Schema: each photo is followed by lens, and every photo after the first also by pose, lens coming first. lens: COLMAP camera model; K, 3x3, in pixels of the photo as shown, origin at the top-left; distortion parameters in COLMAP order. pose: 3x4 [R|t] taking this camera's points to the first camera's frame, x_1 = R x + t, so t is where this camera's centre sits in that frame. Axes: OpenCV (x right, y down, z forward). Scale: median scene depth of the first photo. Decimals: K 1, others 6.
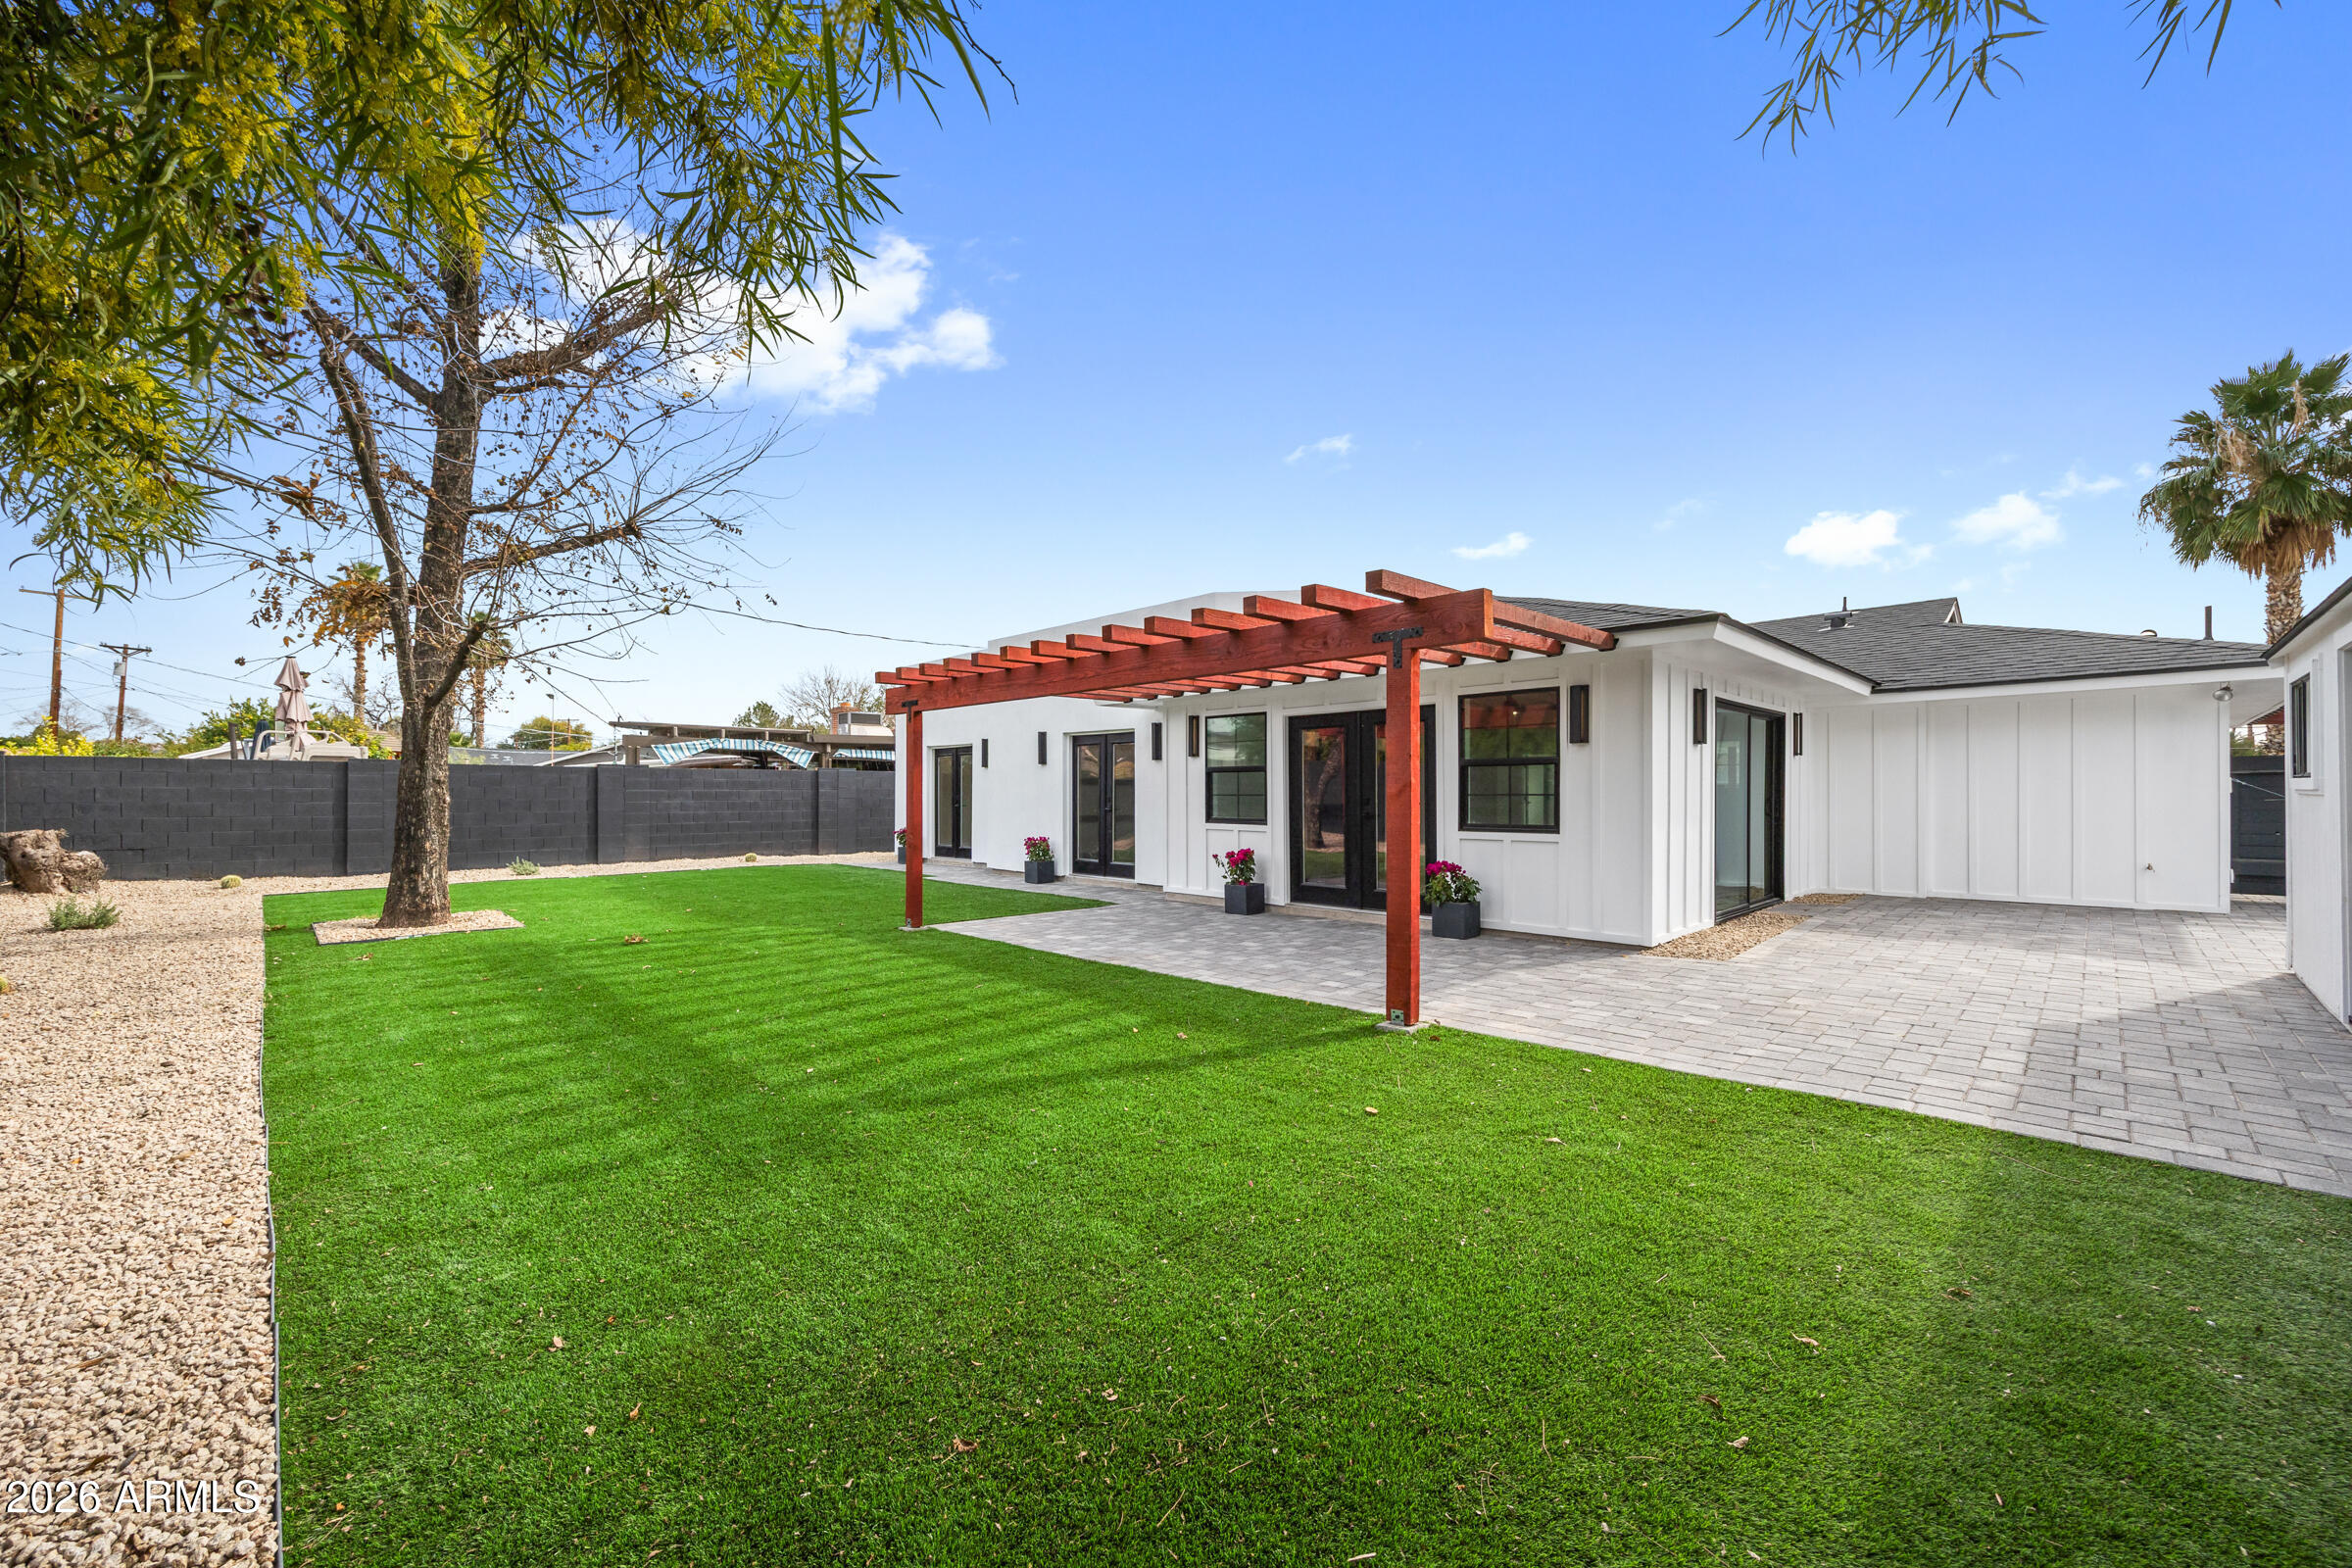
lens RADIAL K [[899.0, 0, 1166.5], [0, 899.0, 790.8], [0, 0, 1]] dist [0.007460, 0.000034]
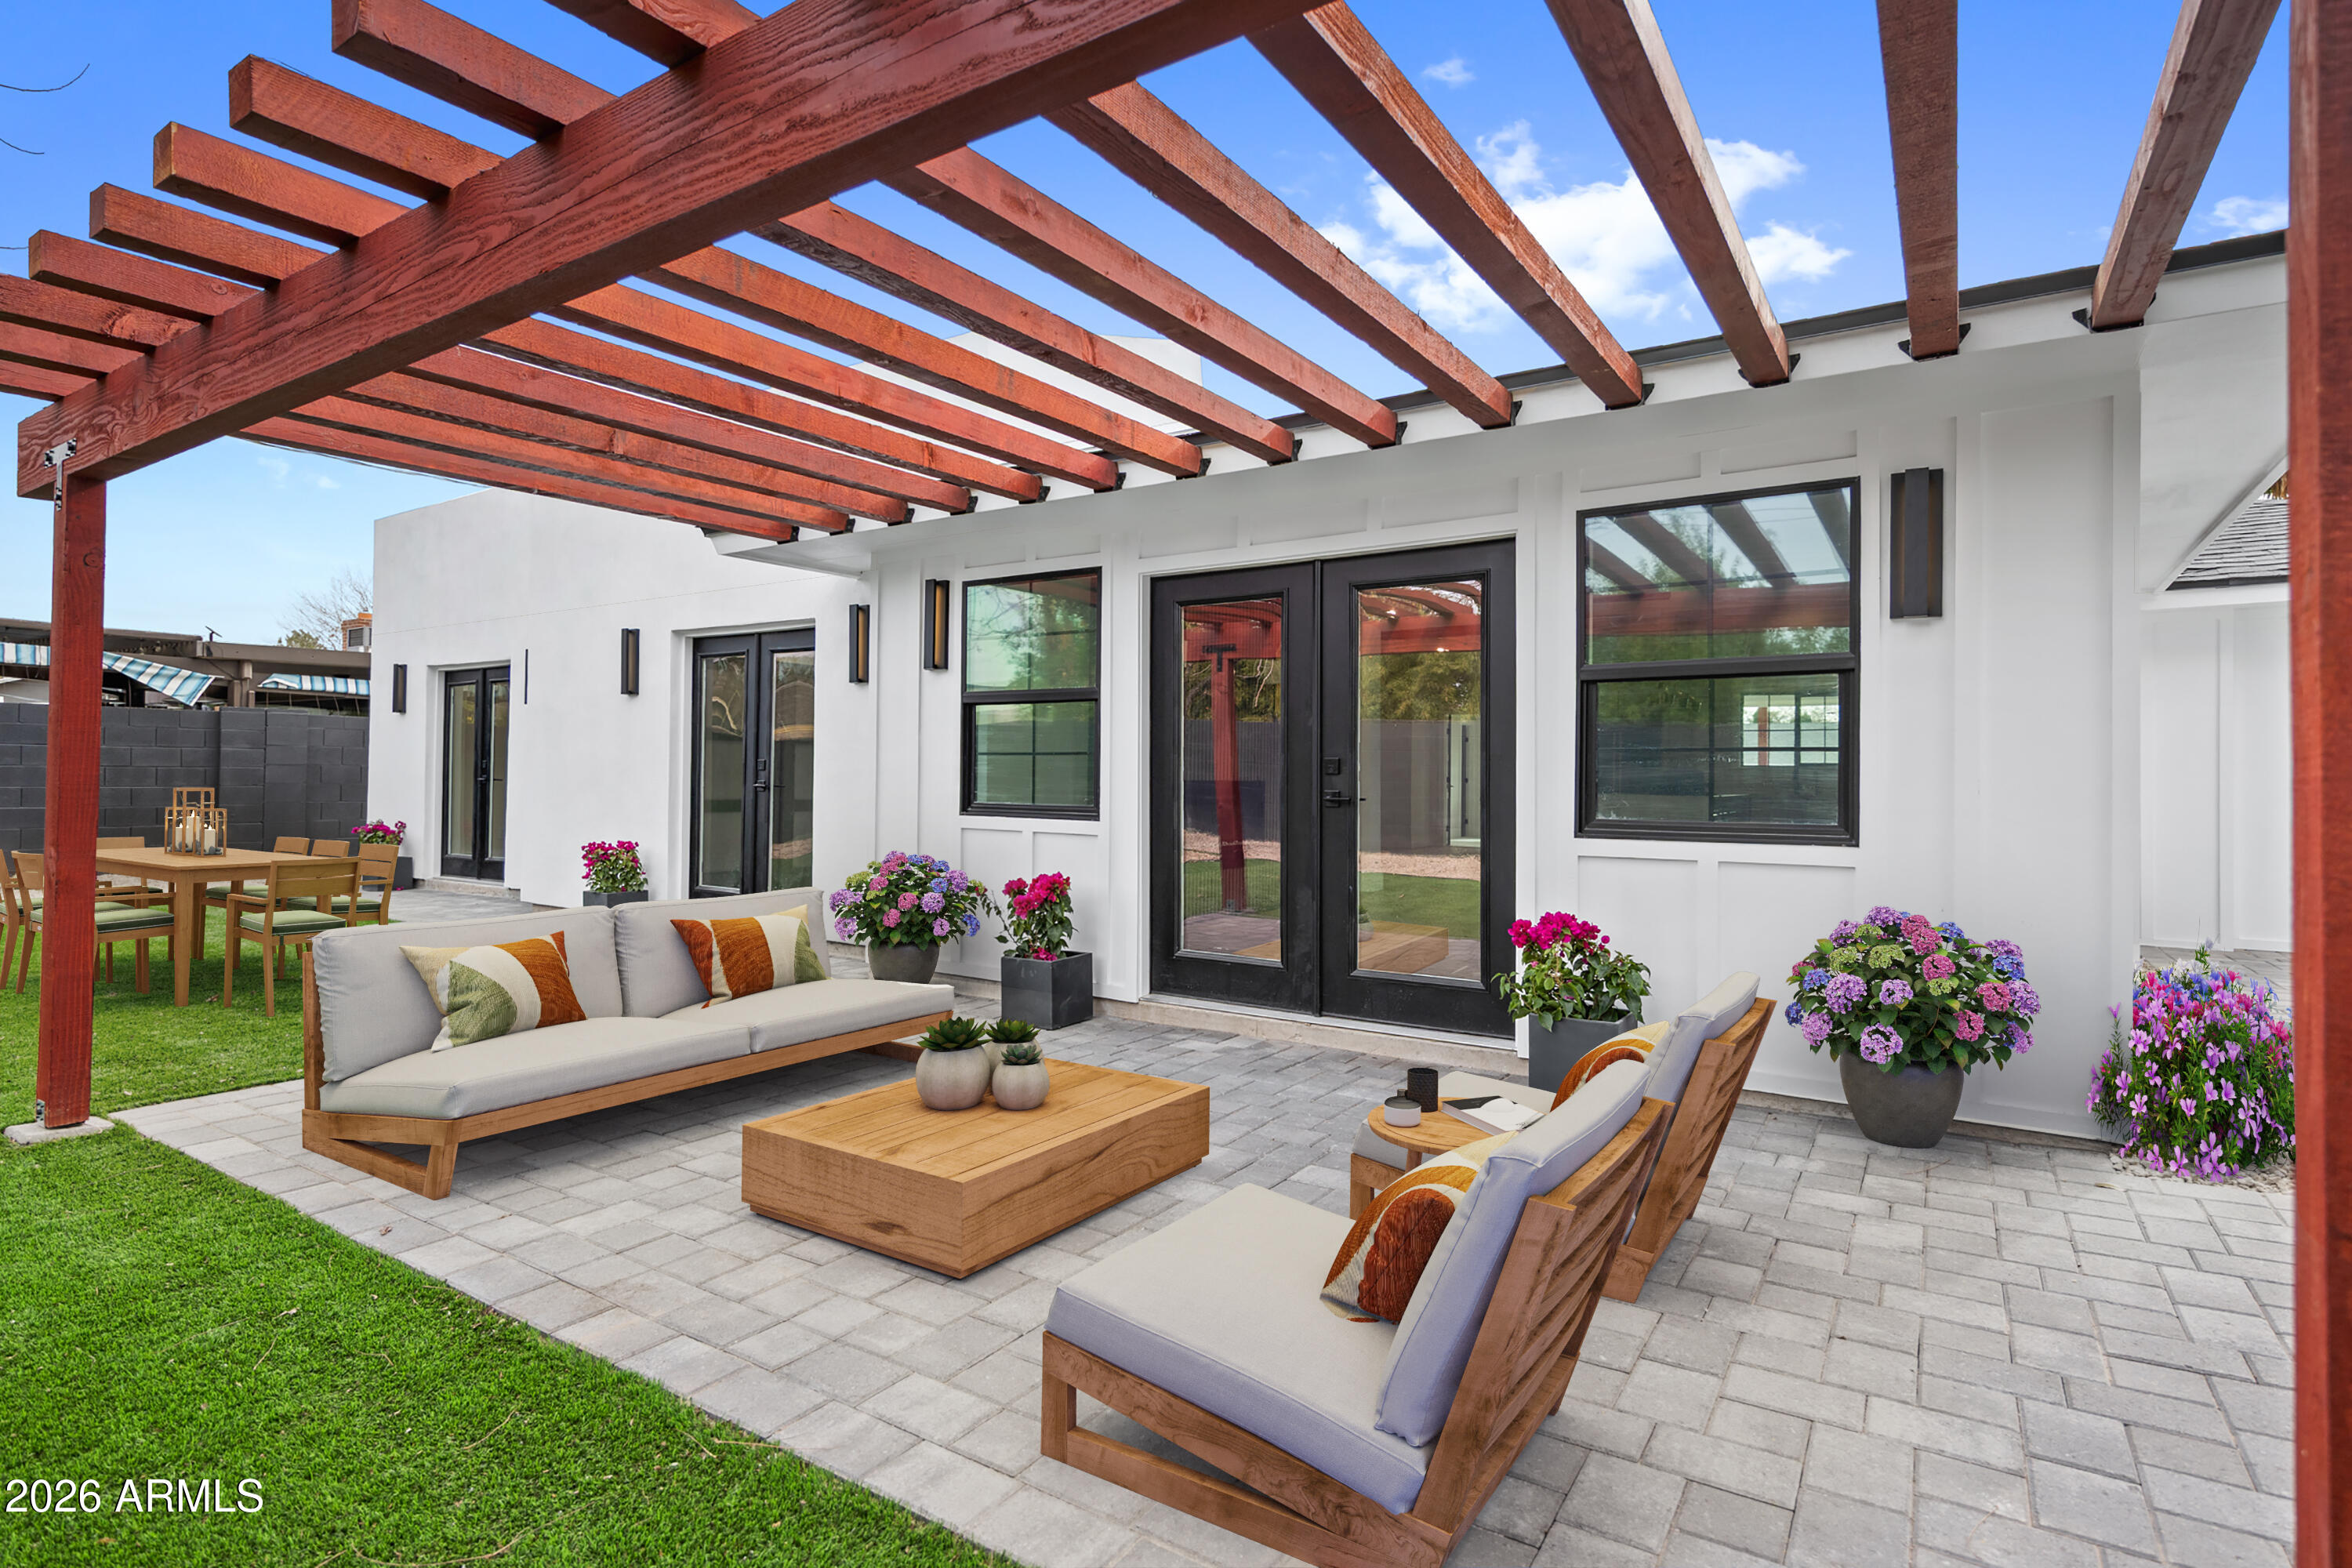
lens RADIAL K [[1186.6, 0, 1174.1], [0, 1186.6, 775.3], [0, 0, 1]] dist [-0.003371, -0.000394]
pose [[0.976284, 0.014405, 0.216016, 0.019246], [-0.014541, 0.999894, -0.000959, 0.014681], [-0.216007, -0.002204, 0.976389, 0.389323]]
